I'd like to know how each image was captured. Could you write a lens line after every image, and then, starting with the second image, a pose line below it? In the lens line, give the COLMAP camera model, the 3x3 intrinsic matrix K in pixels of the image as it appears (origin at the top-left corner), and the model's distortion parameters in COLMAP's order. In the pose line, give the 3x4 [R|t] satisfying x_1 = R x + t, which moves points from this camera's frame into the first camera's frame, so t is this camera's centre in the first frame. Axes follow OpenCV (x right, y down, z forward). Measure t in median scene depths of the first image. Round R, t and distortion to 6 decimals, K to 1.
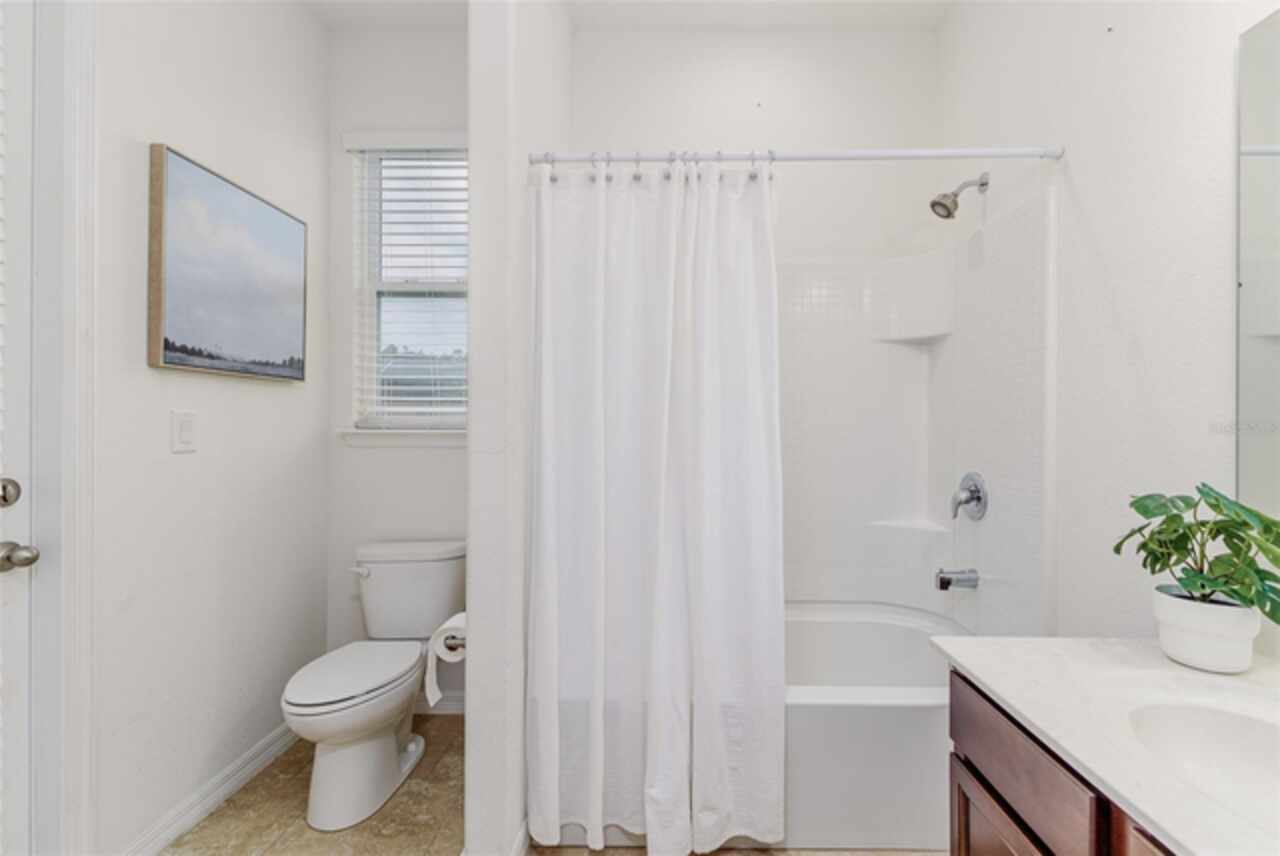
lens RADIAL K [[545.9, 0, 659.4], [0, 545.9, 426.0], [0, 0, 1]] dist [-0.001747, -0.000259]
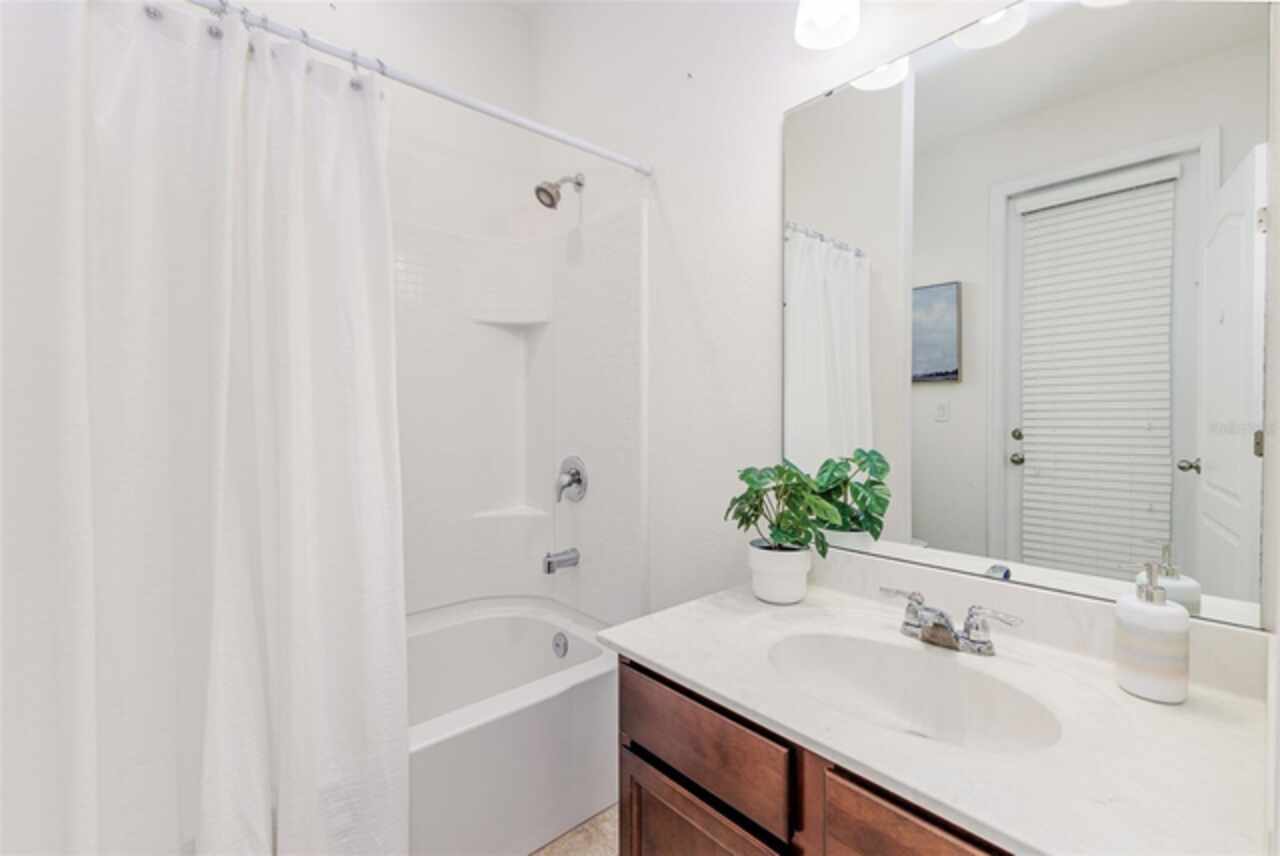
lens RADIAL K [[558.4, 0, 638.4], [0, 558.4, 425.0], [0, 0, 1]] dist [0.003097, 0.000666]
pose [[0.742214, -0.011481, 0.670065, -0.055959], [-0.002577, 0.999797, 0.019985, 0.002439], [-0.670158, -0.016560, 0.742034, 0.122896]]
